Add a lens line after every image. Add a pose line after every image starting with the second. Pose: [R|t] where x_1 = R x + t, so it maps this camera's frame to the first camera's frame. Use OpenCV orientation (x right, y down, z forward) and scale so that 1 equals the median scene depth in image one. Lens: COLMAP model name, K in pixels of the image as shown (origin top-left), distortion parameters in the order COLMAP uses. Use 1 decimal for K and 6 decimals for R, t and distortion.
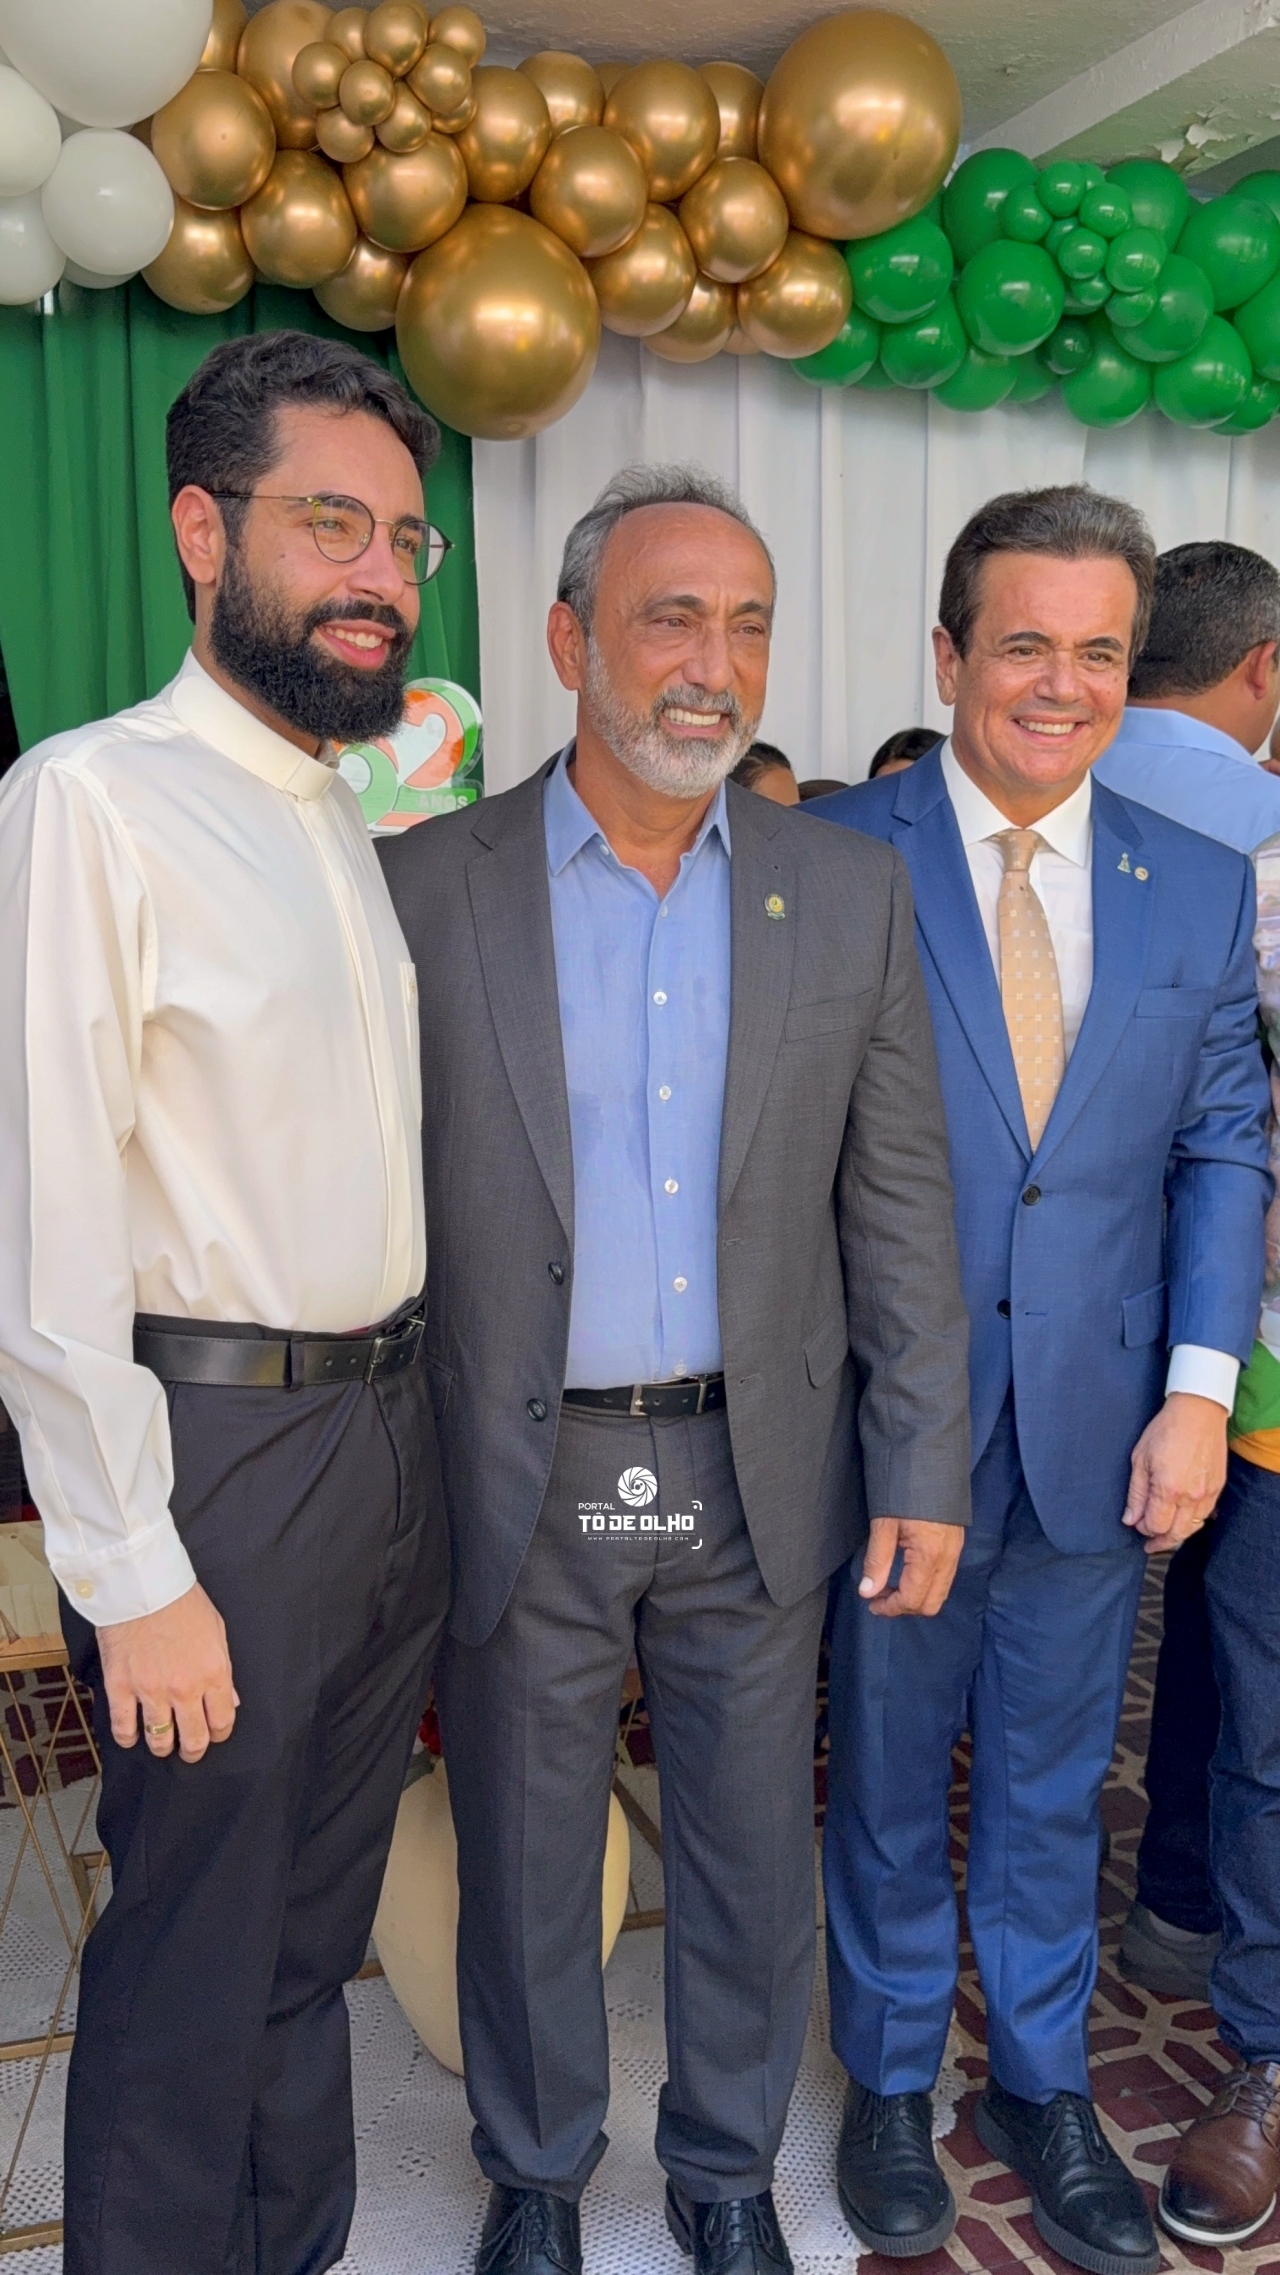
lens RADIAL K [[2295.1, 0, 654.5], [0, 2295.1, 1224.5], [0, 0, 1]] dist [-0.029744, 0.000000]
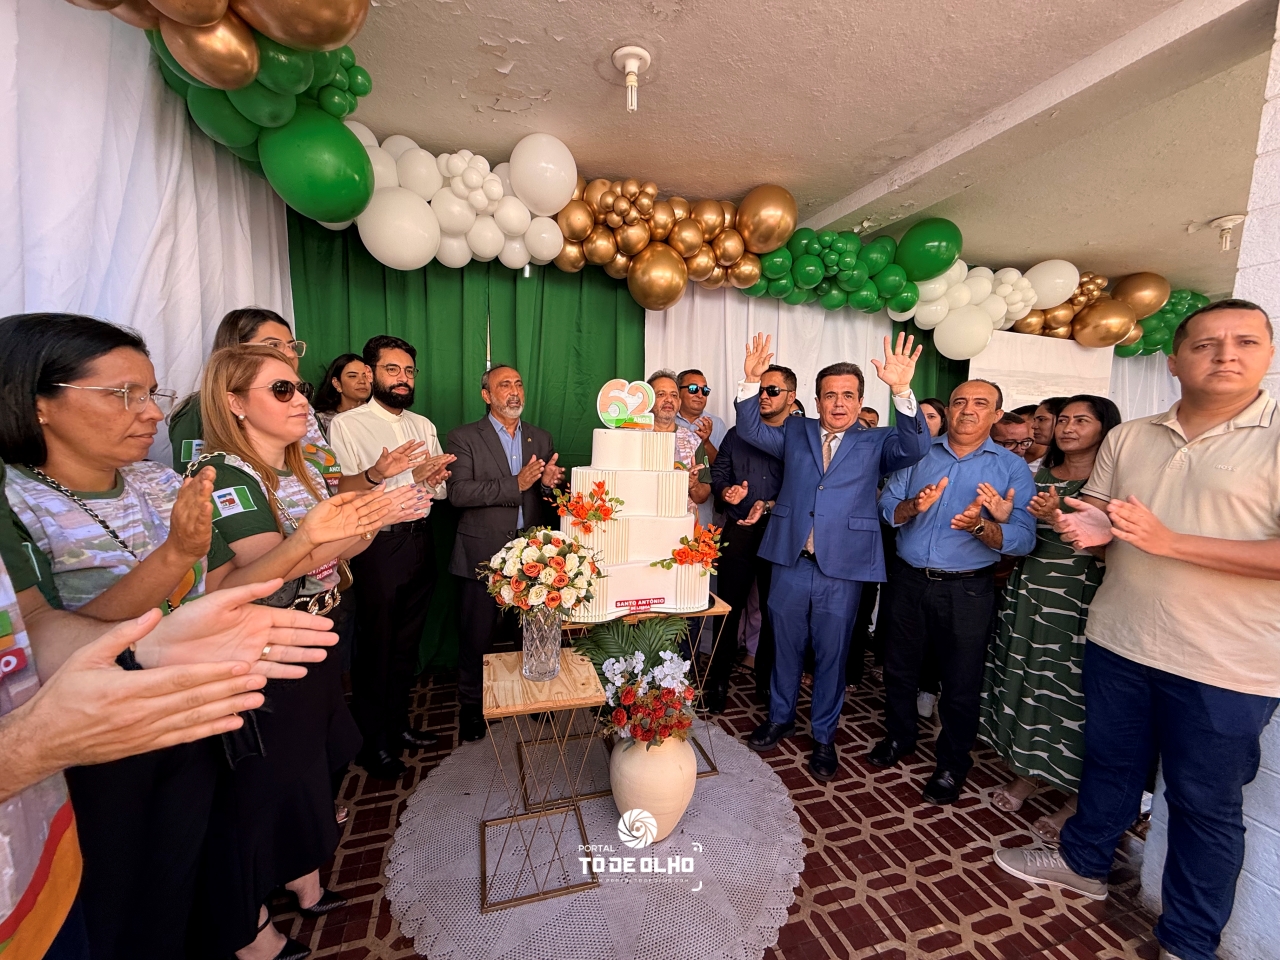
lens RADIAL K [[510.8, 0, 634.3], [0, 510.8, 477.7], [0, 0, 1]] dist [-0.012558, 0.001155]
pose [[0.998662, 0.026631, -0.044327, -0.061699], [-0.027987, 0.999150, -0.030265, -0.074196], [0.043484, 0.031466, 0.998559, 0.255106]]
